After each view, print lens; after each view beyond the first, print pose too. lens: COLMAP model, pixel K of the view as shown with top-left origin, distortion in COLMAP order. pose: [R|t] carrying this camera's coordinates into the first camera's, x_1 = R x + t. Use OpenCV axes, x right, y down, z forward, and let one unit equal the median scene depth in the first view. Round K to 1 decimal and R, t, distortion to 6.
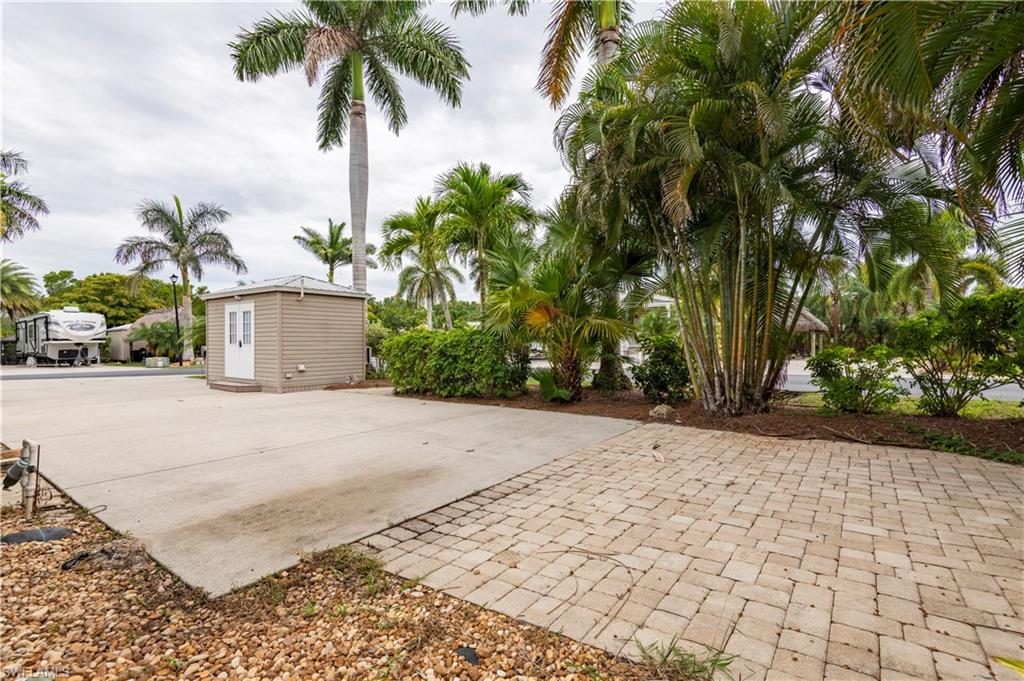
lens RADIAL K [[470.0, 0, 518.2], [0, 470.0, 338.9], [0, 0, 1]] dist [0.019290, -0.007376]
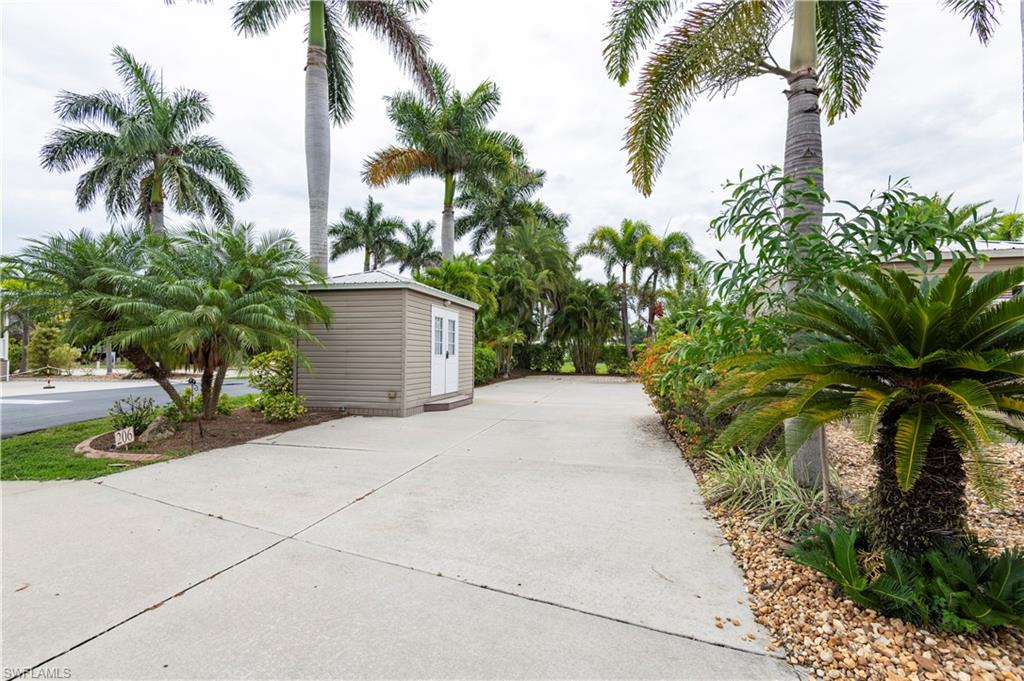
lens RADIAL K [[470.0, 0, 518.3], [0, 470.0, 342.0], [0, 0, 1]] dist [0.019290, -0.007376]
pose [[-0.391881, 0.024341, 0.919694, -0.608458], [-0.008366, 0.999514, -0.030018, 0.004938], [-0.919978, -0.019457, -0.391487, 0.510721]]
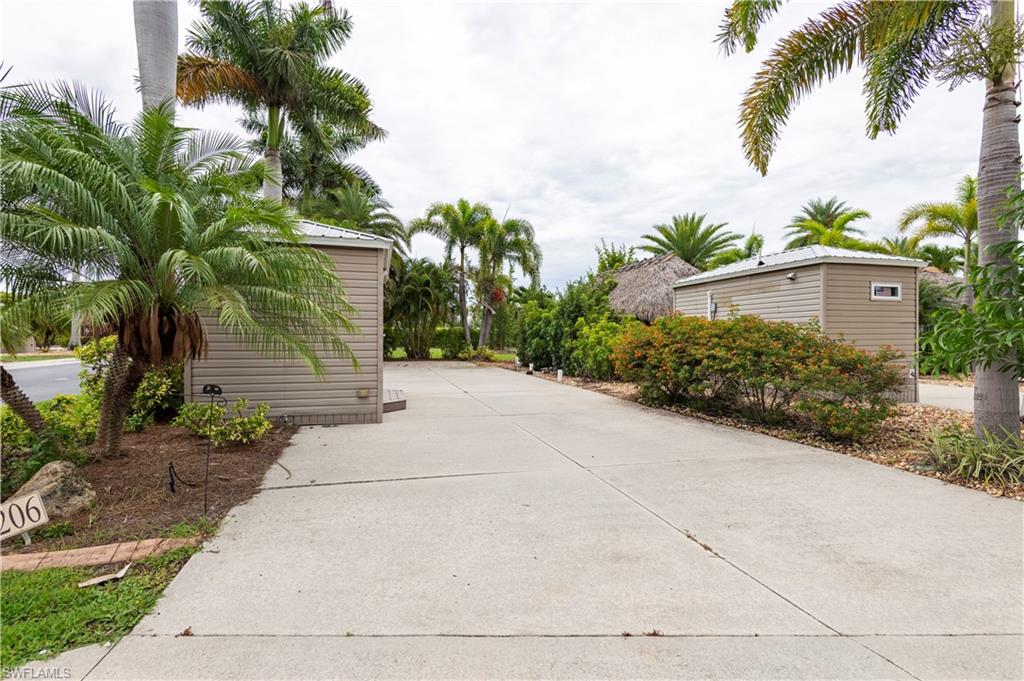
lens RADIAL K [[470.0, 0, 511.5], [0, 470.0, 341.7], [0, 0, 1]] dist [0.019290, -0.007376]
pose [[-0.787951, -0.003735, 0.615727, -0.479458], [-0.004891, 0.999988, -0.000193, 0.005845], [-0.615719, -0.003164, -0.787960, 0.605014]]
